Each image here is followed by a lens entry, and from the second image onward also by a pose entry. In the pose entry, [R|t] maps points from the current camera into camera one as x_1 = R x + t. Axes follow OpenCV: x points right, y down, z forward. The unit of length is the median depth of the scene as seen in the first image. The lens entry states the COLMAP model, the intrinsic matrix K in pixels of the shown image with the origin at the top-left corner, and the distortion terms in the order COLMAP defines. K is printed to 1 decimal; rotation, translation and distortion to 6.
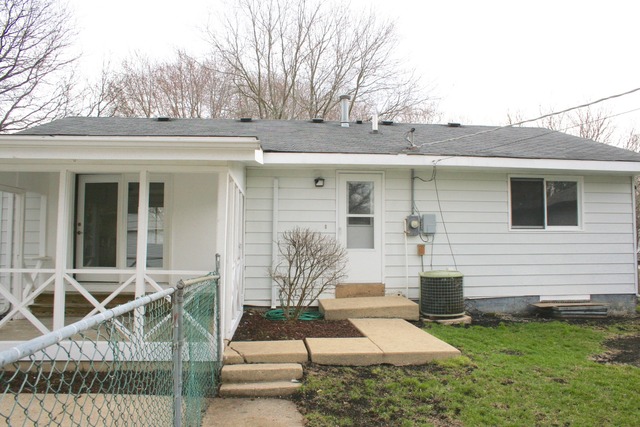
lens RADIAL K [[505.1, 0, 320.0], [0, 505.1, 213.5], [0, 0, 1]] dist [-0.004473, -0.002096]
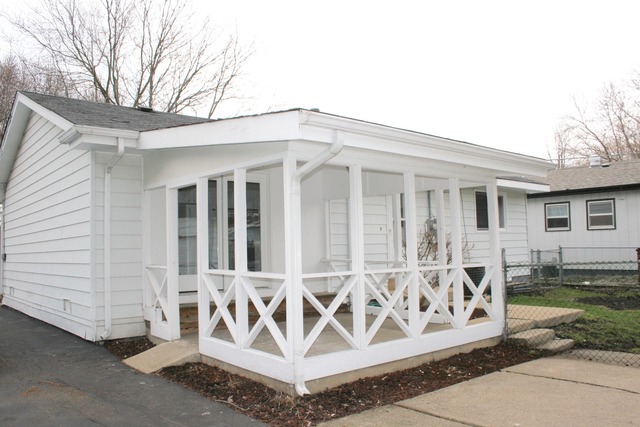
lens RADIAL K [[505.1, 0, 320.0], [0, 505.1, 213.5], [0, 0, 1]] dist [-0.004473, -0.002096]
pose [[0.822733, 0.014064, 0.568254, -0.754282], [-0.002564, 0.999775, -0.021033, 0.016047], [-0.568422, 0.015848, 0.822585, 0.146289]]
